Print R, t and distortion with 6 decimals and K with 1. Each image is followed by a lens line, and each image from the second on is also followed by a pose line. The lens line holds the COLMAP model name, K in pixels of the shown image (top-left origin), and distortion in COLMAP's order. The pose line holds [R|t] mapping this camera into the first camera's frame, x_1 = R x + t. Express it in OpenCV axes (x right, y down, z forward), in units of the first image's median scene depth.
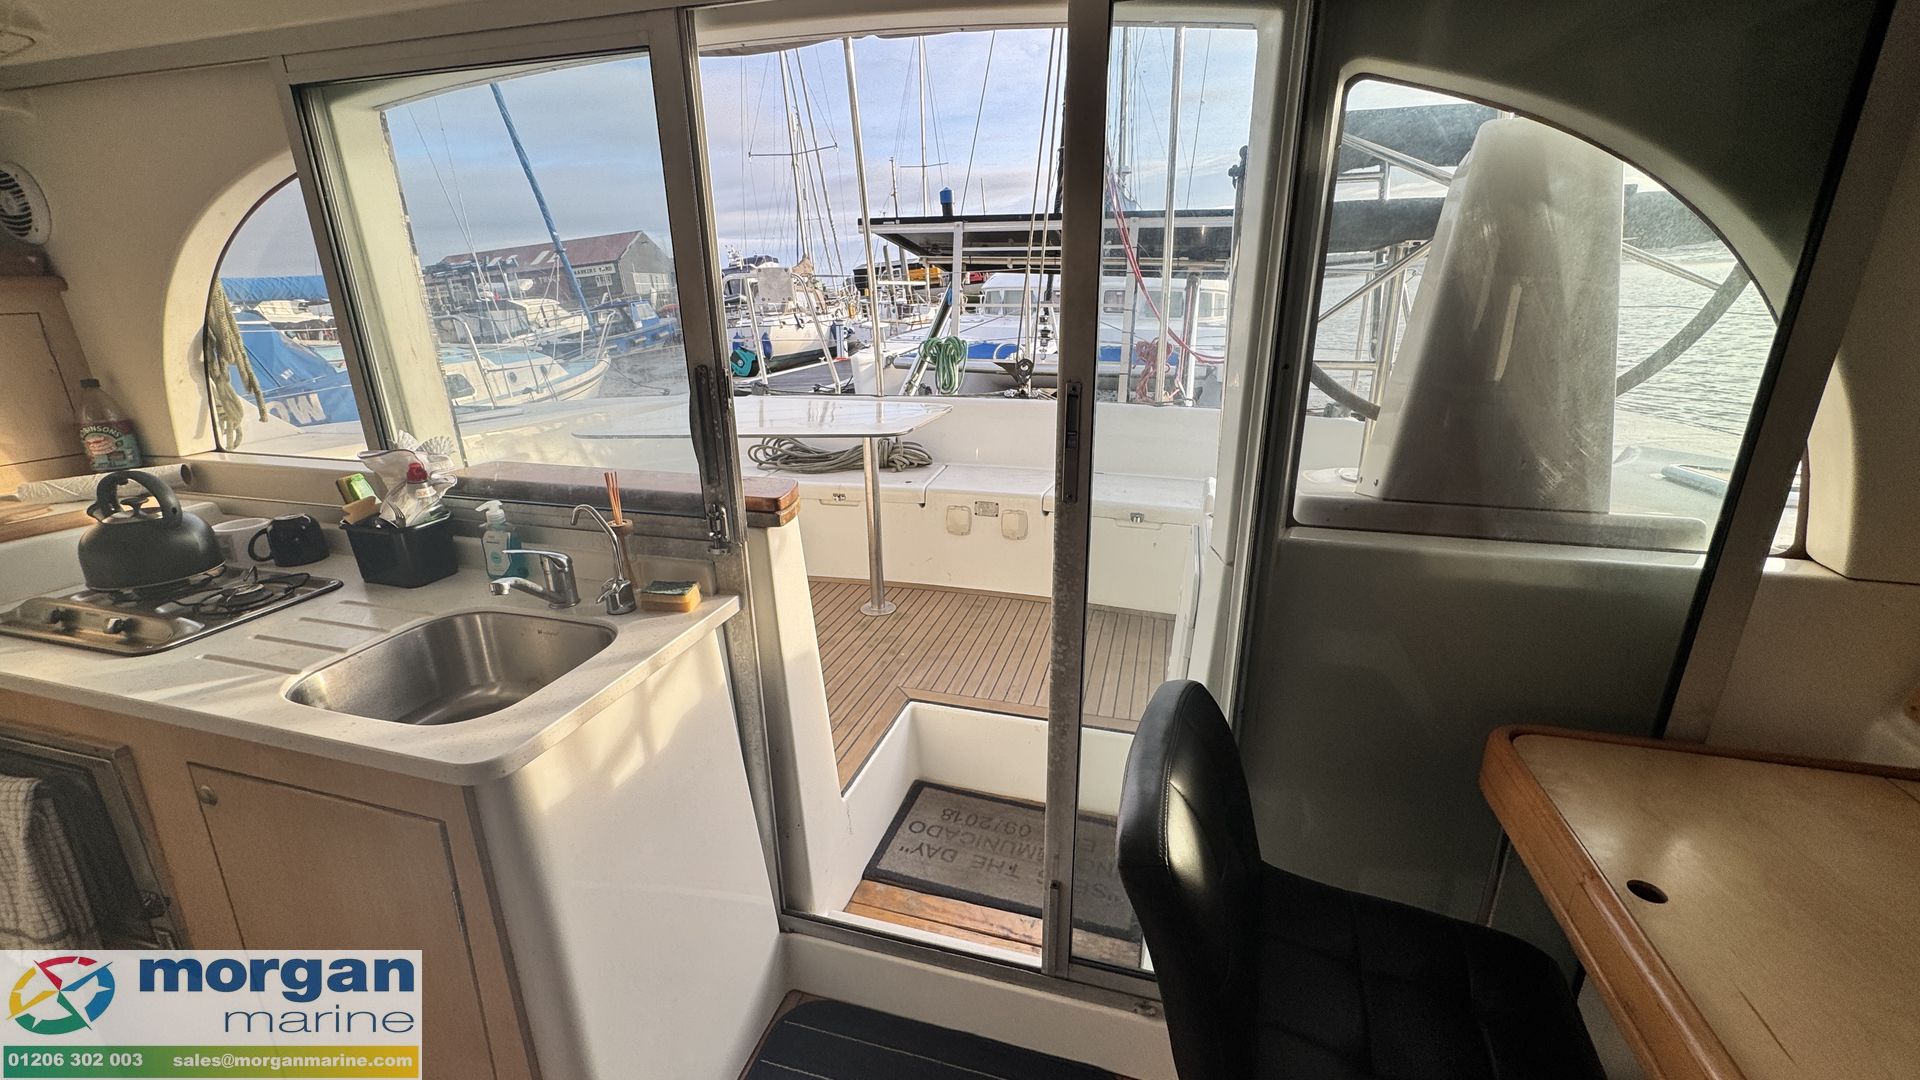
lens RADIAL K [[767.2, 0, 960.0], [0, 767.2, 540.0], [0, 0, 1]] dist [-0.003849, 0.000556]
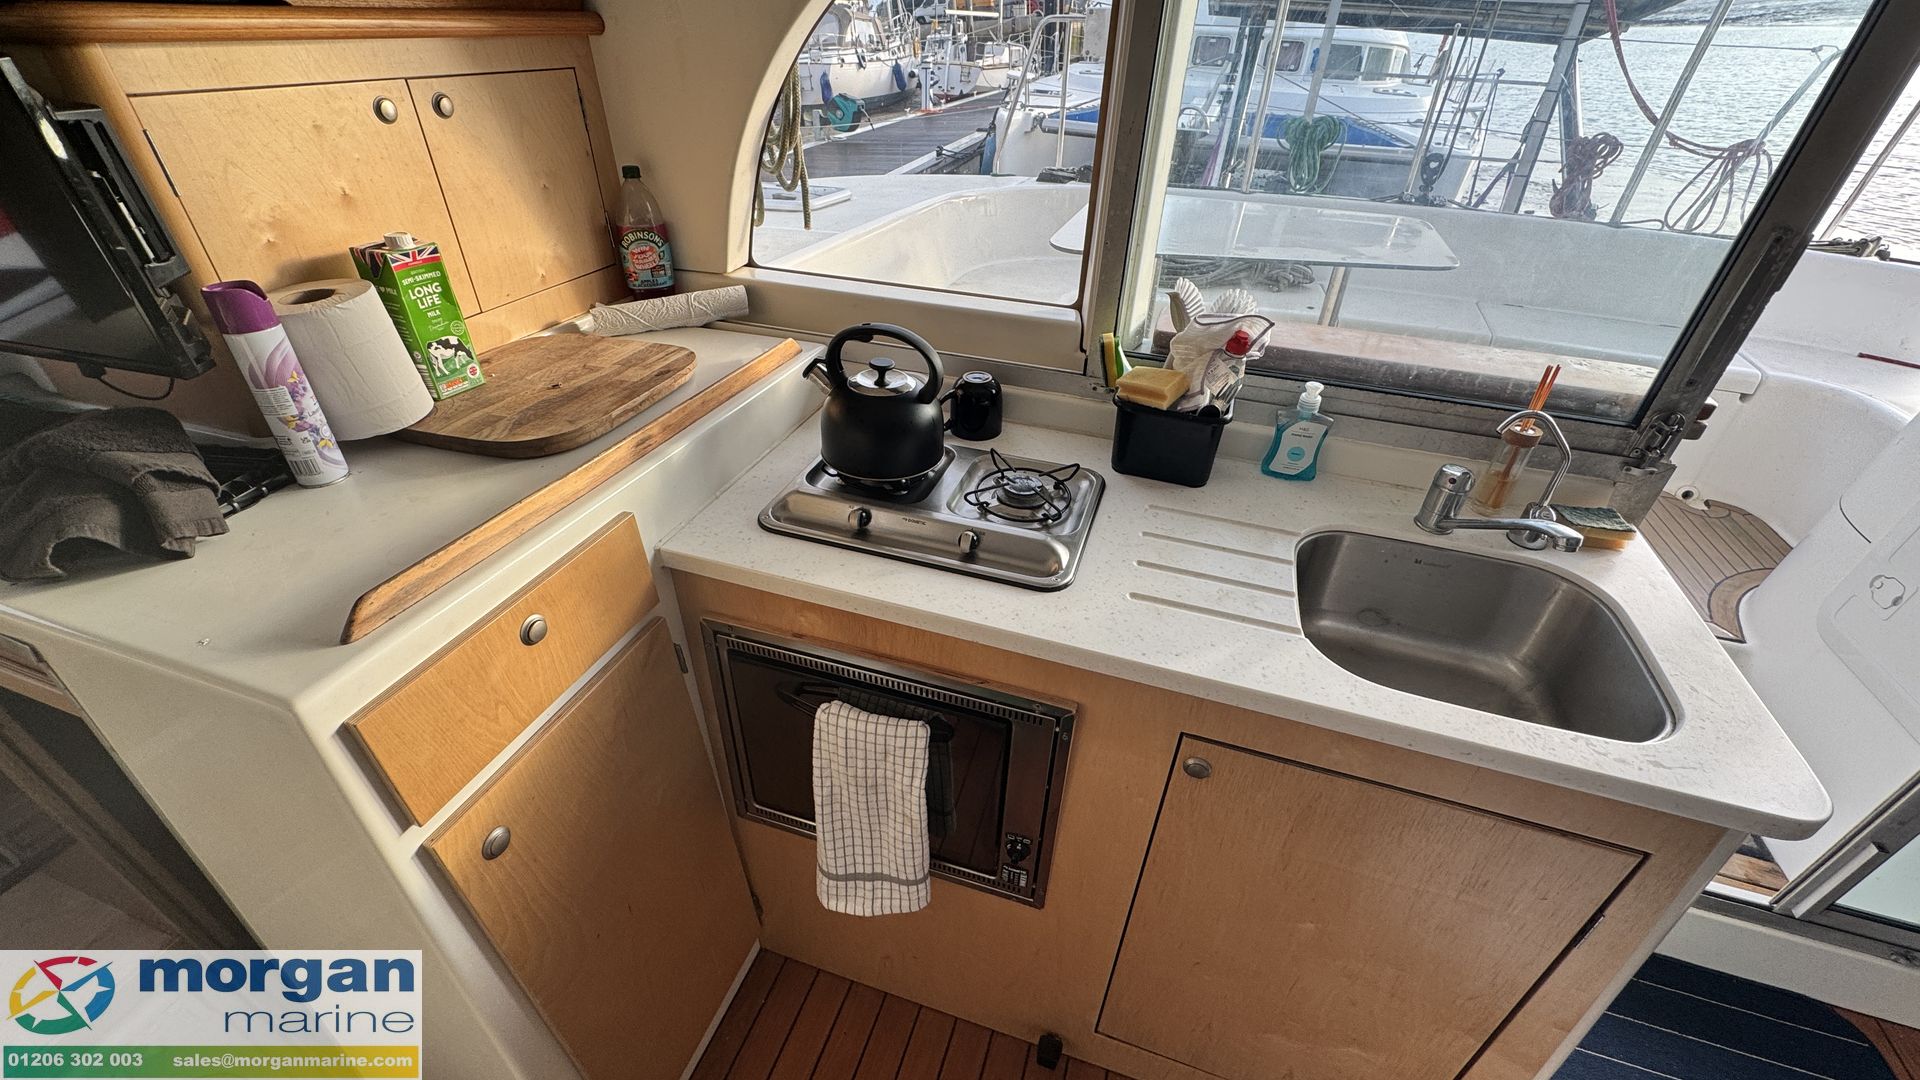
lens RADIAL K [[767.2, 0, 960.0], [0, 767.2, 540.0], [0, 0, 1]] dist [-0.003849, 0.000556]
pose [[0.998382, 0.054884, -0.014865, -0.750706], [-0.048642, 0.959752, 0.276605, -0.075648], [0.029447, -0.275434, 0.960869, 0.152777]]
